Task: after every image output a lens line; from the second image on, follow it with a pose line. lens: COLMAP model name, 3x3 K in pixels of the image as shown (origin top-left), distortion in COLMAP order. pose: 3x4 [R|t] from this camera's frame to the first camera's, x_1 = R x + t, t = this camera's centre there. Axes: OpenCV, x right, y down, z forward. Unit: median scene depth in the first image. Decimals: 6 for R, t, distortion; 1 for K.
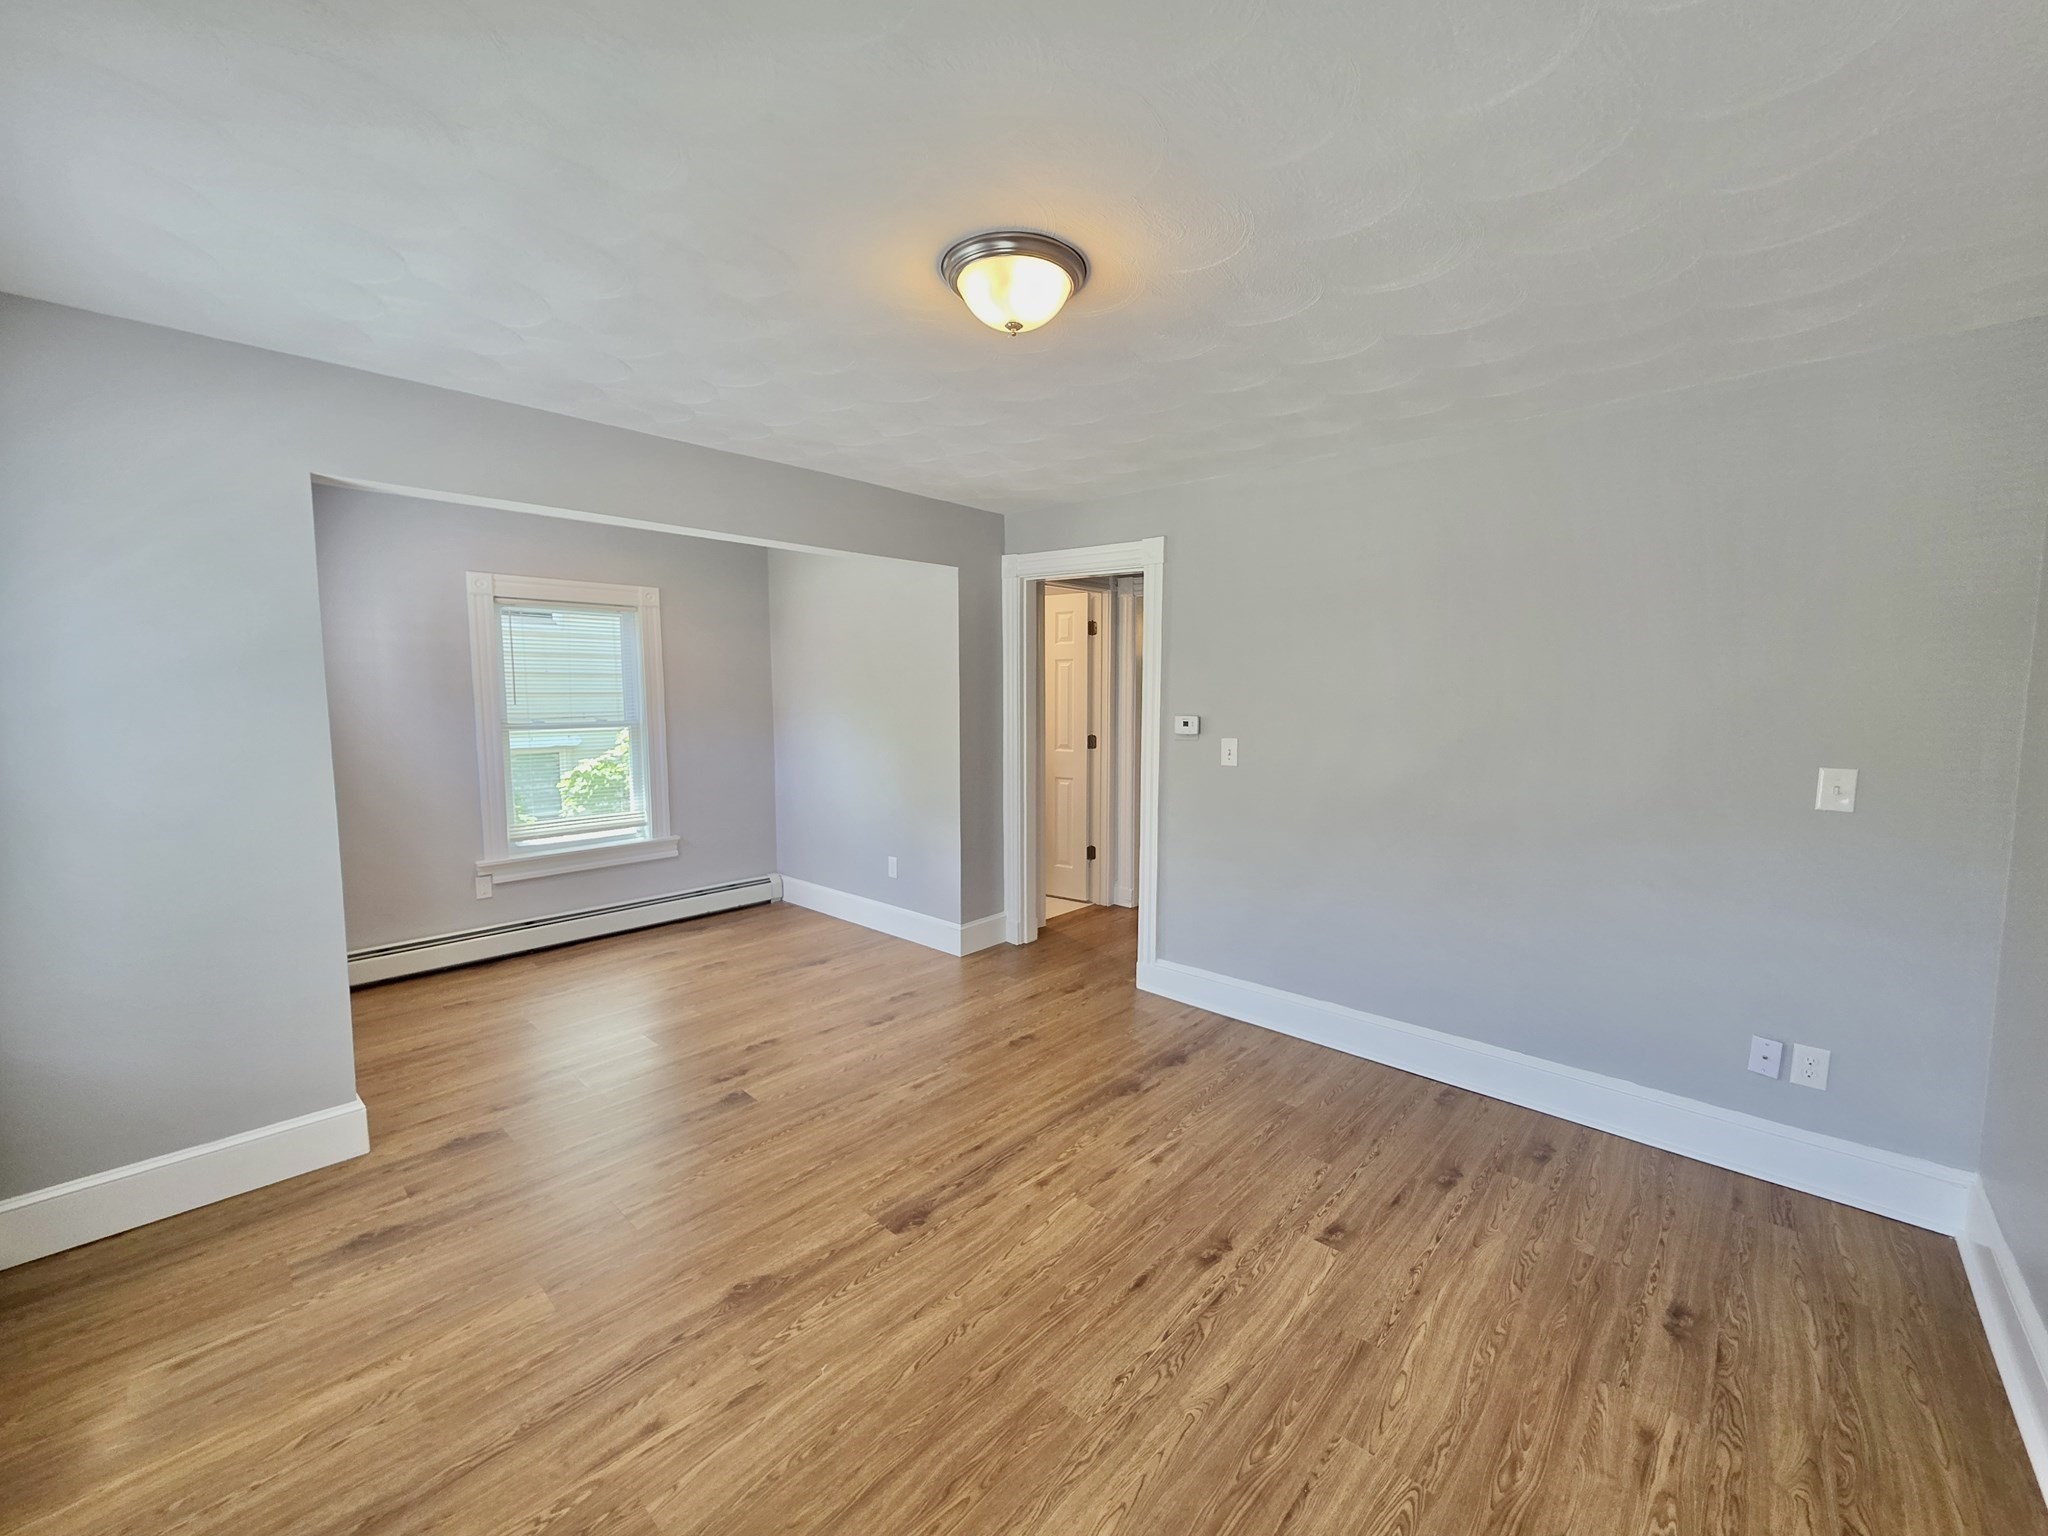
lens RADIAL K [[814.0, 0, 1034.2], [0, 814.0, 763.3], [0, 0, 1]] dist [0.005721, -0.000968]
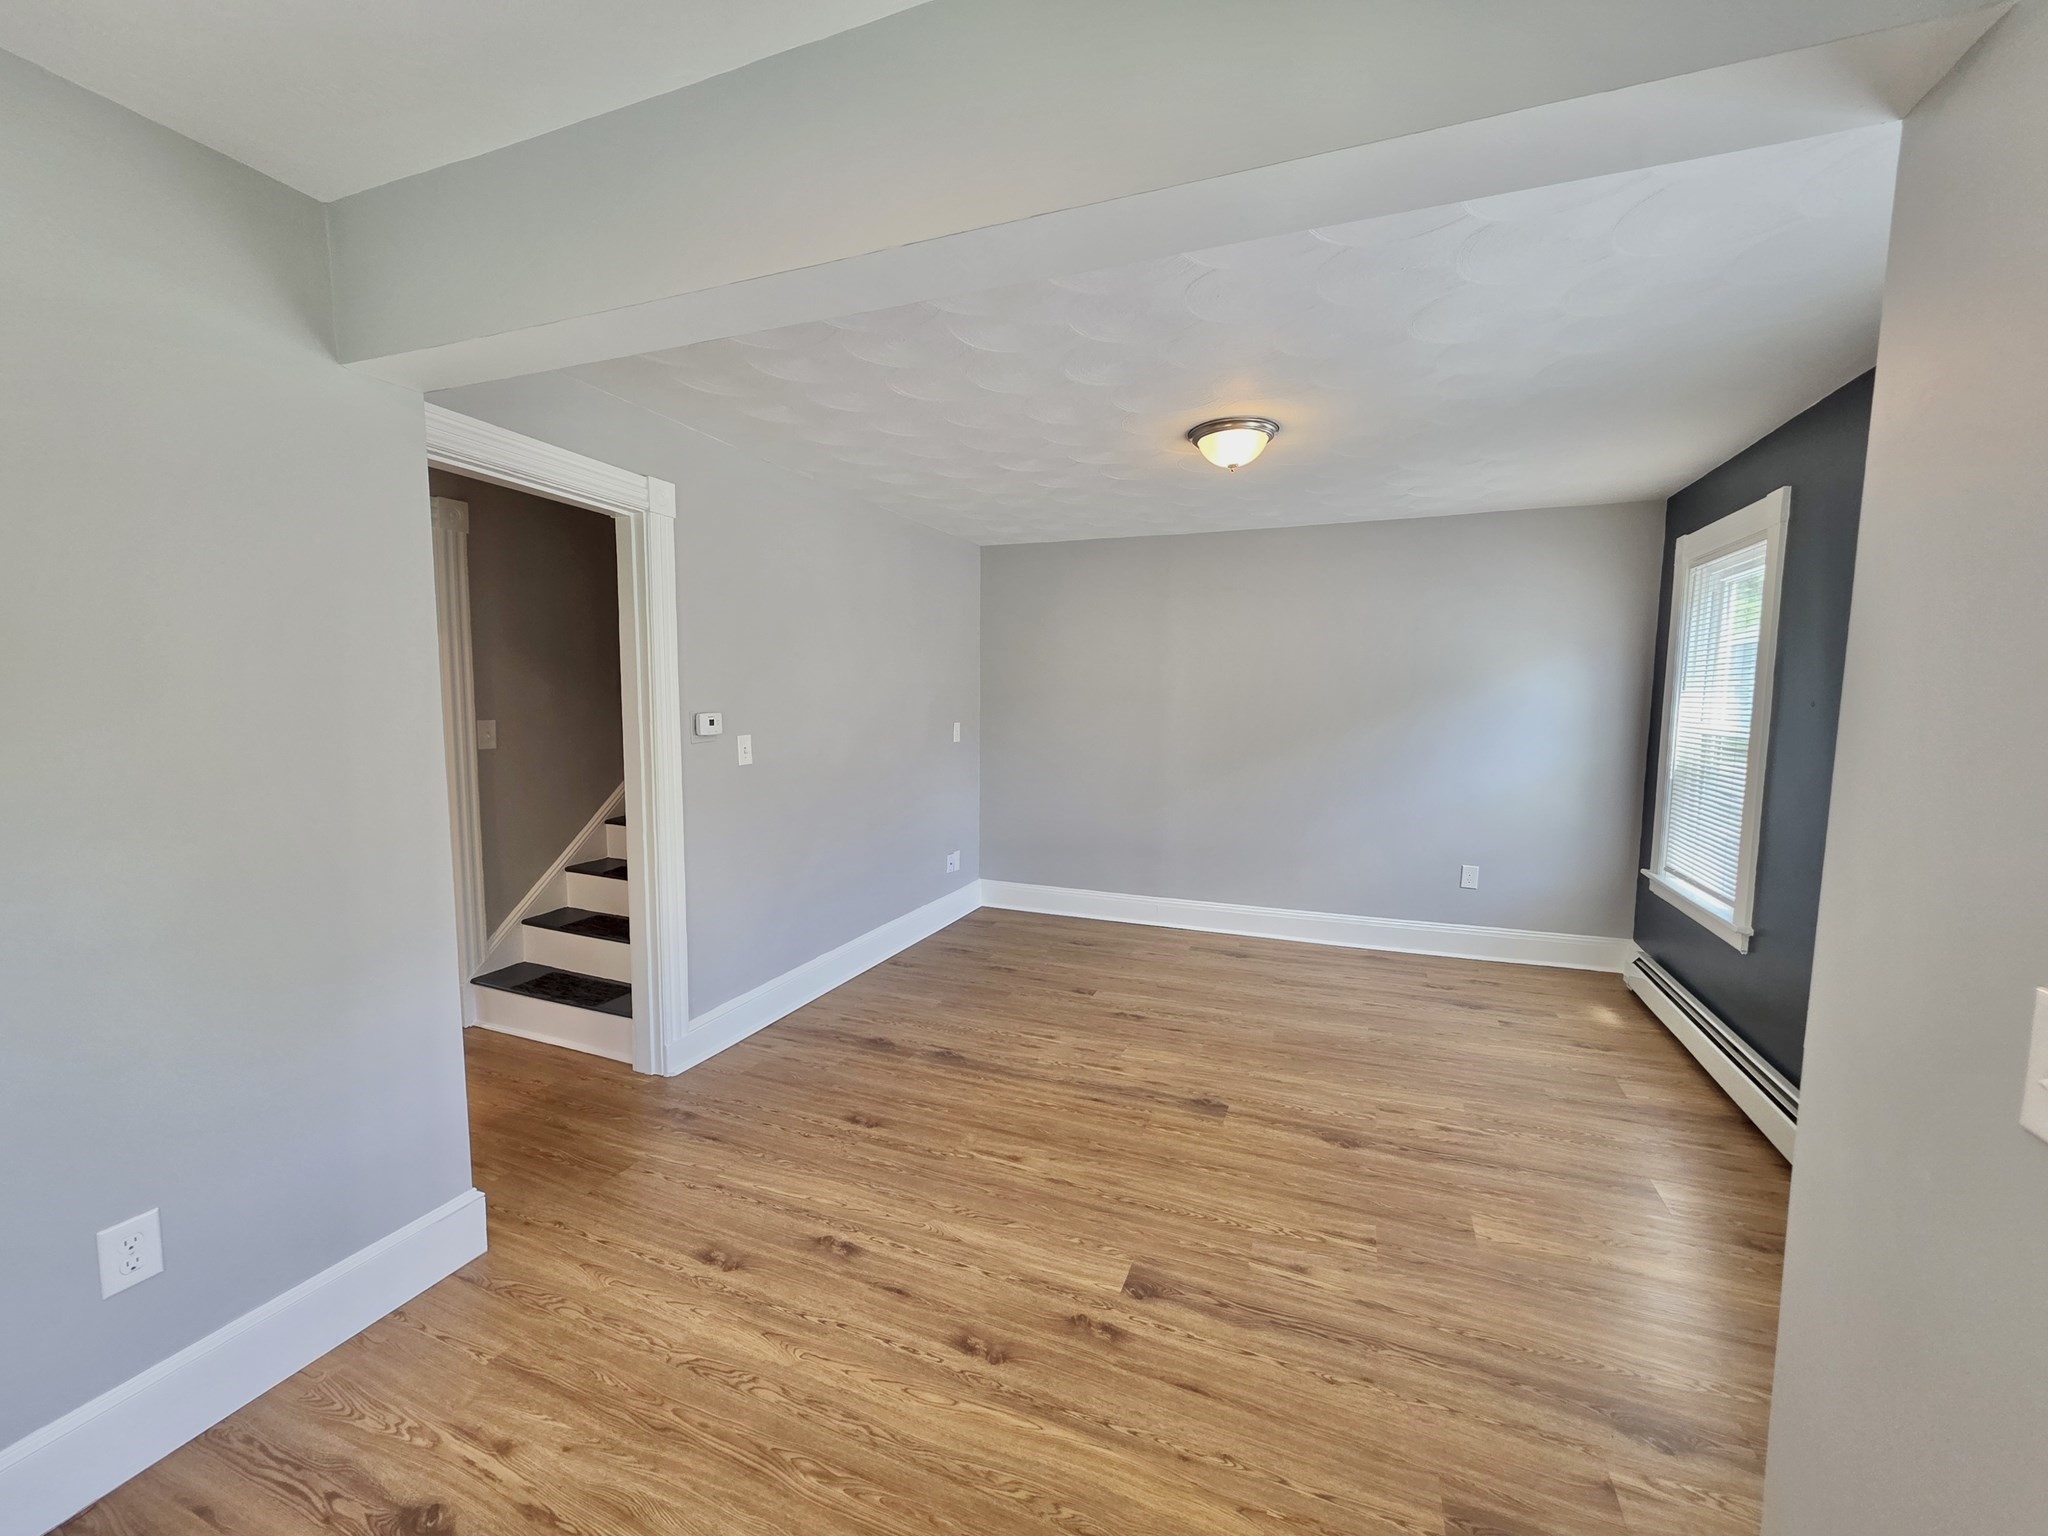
lens RADIAL K [[814.0, 0, 1034.2], [0, 814.0, 763.3], [0, 0, 1]] dist [0.005721, -0.000968]
pose [[-0.353634, -0.087489, 0.931283, -1.077227], [0.074079, 0.989869, 0.121123, -0.125713], [-0.932446, 0.111822, -0.343571, 1.474870]]
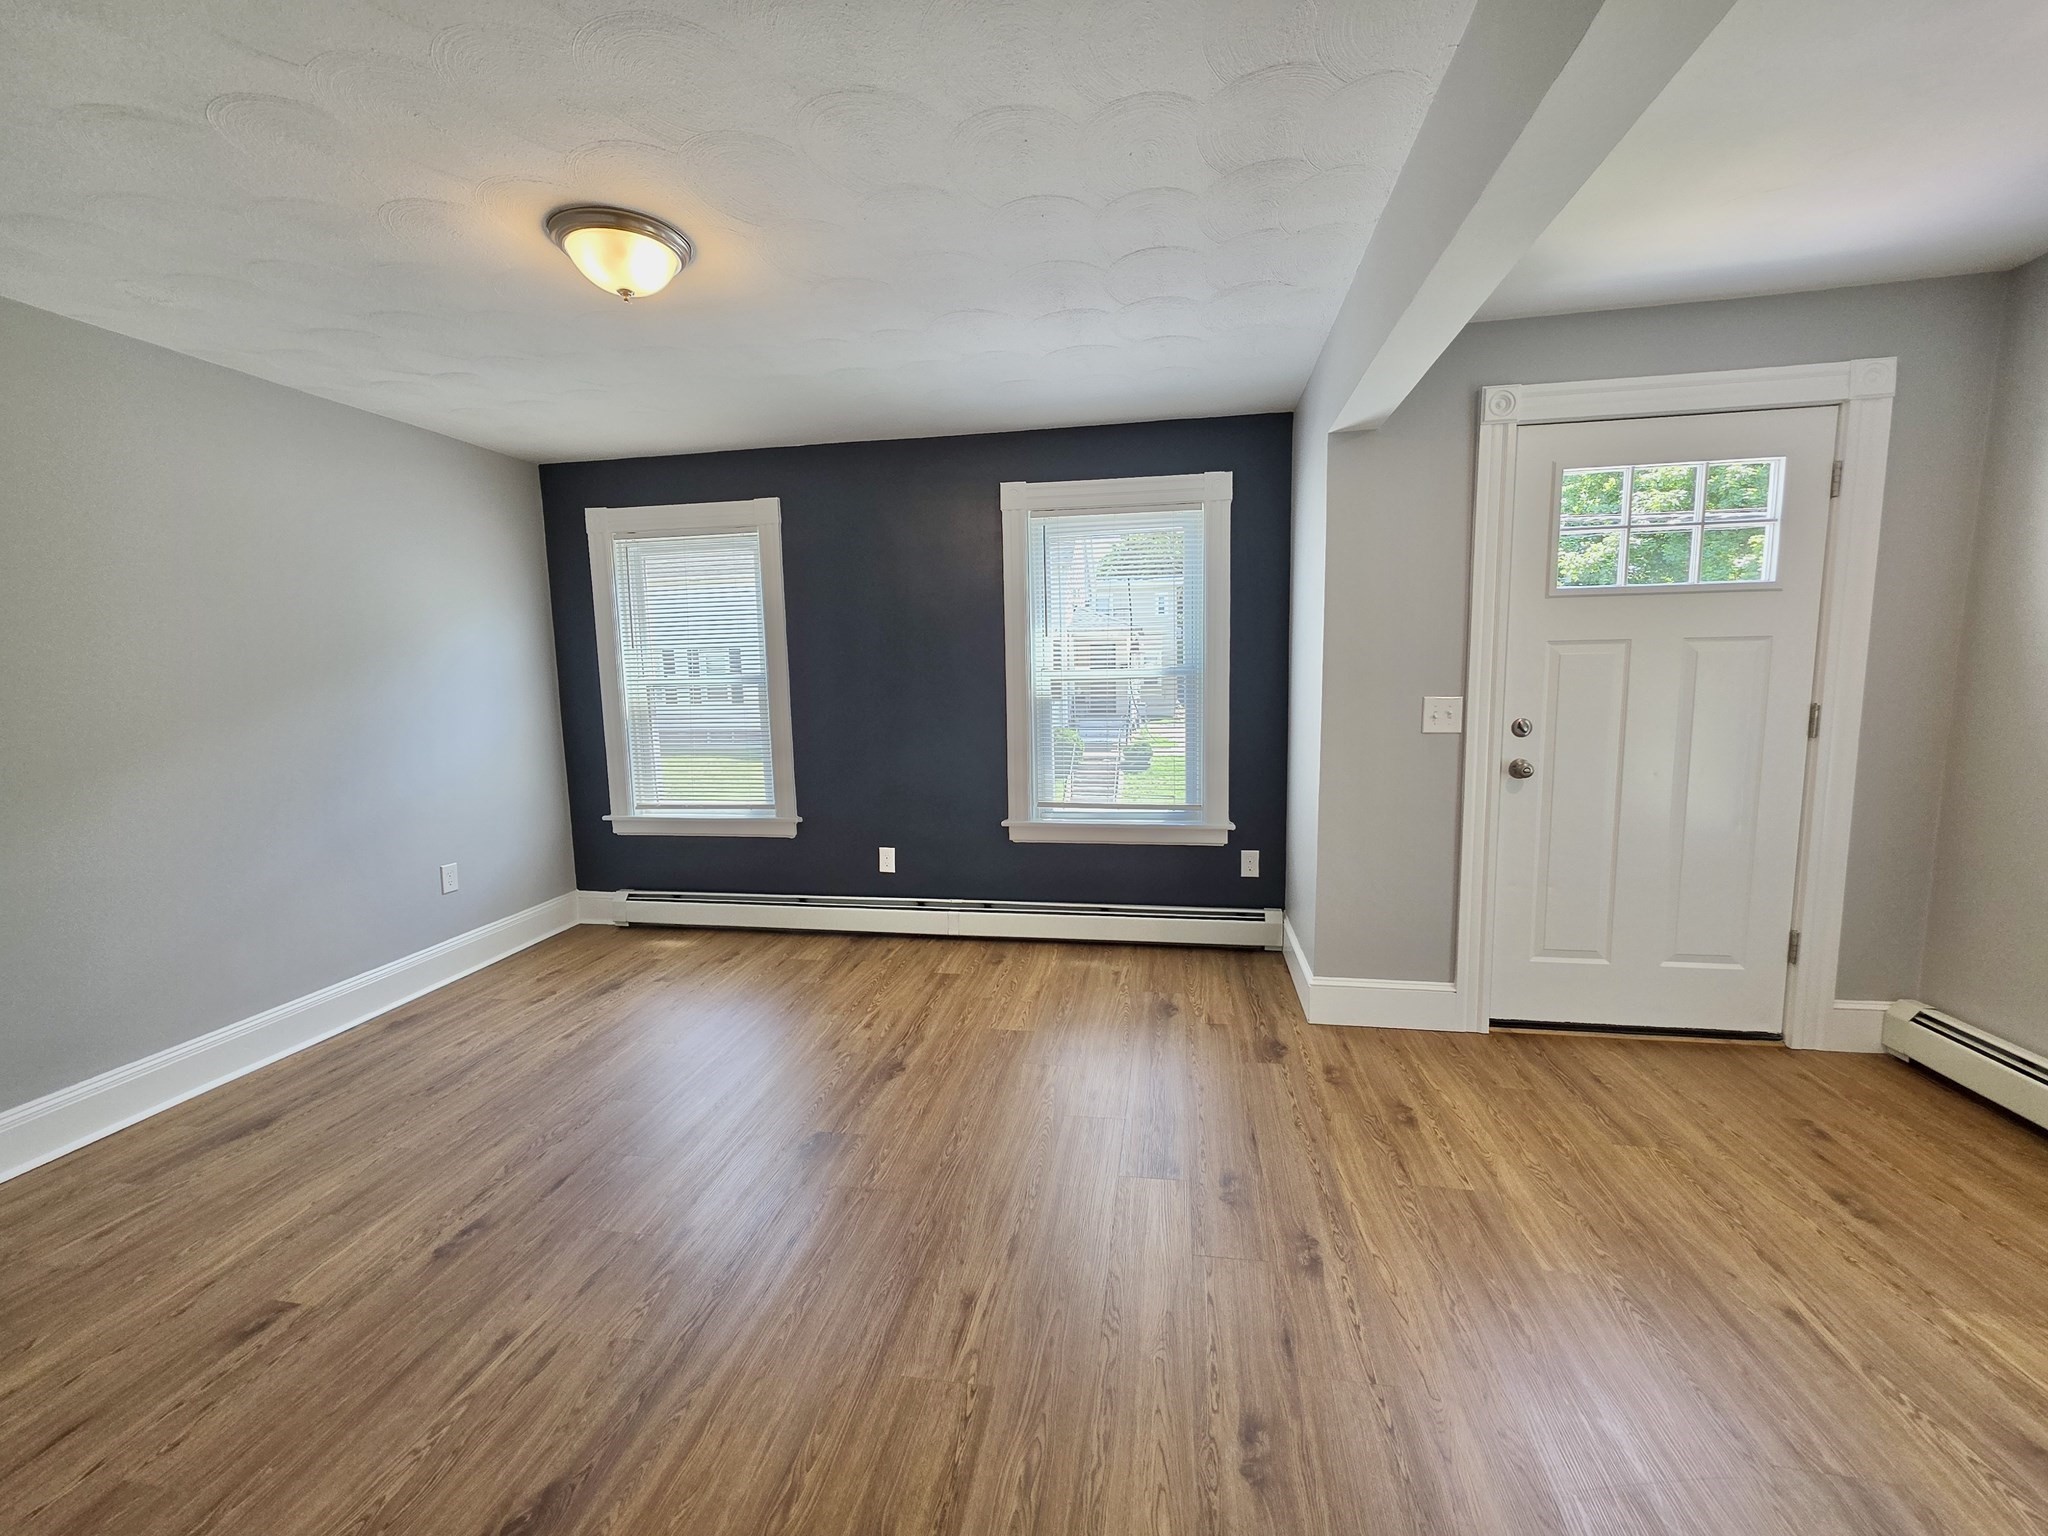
lens RADIAL K [[814.2, 0, 1031.9], [0, 814.2, 766.3], [0, 0, 1]] dist [0.001532, -0.000328]
pose [[-0.843138, 0.075288, -0.532400, 0.110675], [-0.029682, 0.982122, 0.185889, -0.088922], [0.536877, 0.172533, -0.825830, 1.719731]]
